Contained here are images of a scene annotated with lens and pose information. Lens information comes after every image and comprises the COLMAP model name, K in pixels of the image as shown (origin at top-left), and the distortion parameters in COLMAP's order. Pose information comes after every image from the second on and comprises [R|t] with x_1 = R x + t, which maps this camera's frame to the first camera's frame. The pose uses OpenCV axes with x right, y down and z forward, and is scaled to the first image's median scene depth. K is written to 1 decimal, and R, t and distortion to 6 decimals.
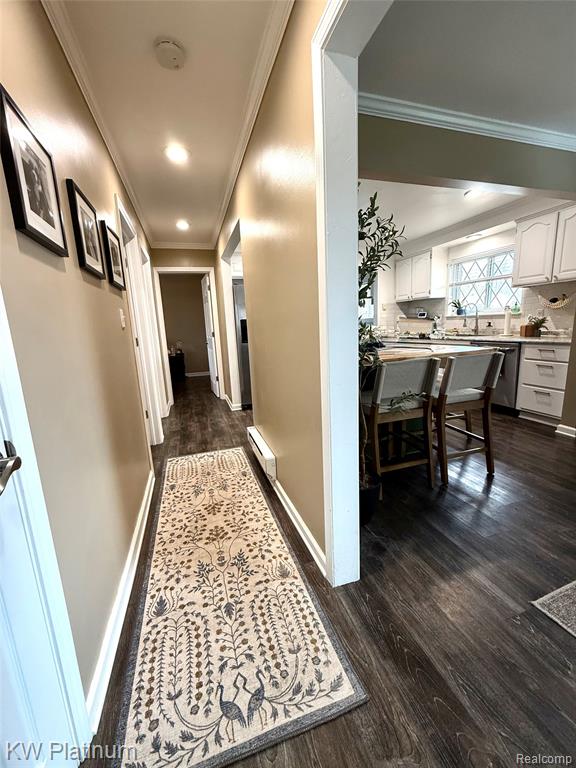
lens RADIAL K [[308.7, 0, 288.0], [0, 308.7, 384.0], [0, 0, 1]] dist [0.001478, 0.000287]
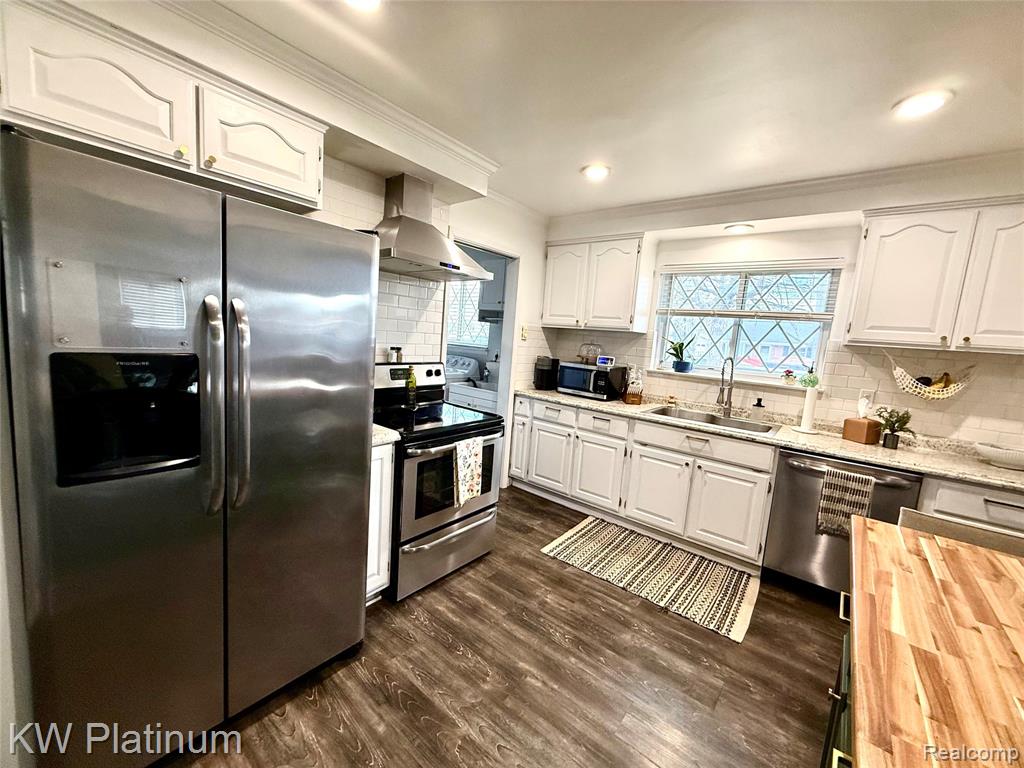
lens RADIAL K [[411.6, 0, 507.3], [0, 411.6, 384.7], [0, 0, 1]] dist [0.001478, 0.000287]
pose [[0.837854, 0.043987, 0.544120, -0.062063], [-0.009319, 0.997756, -0.066311, -0.155283], [-0.545815, 0.050488, 0.836383, 0.588489]]
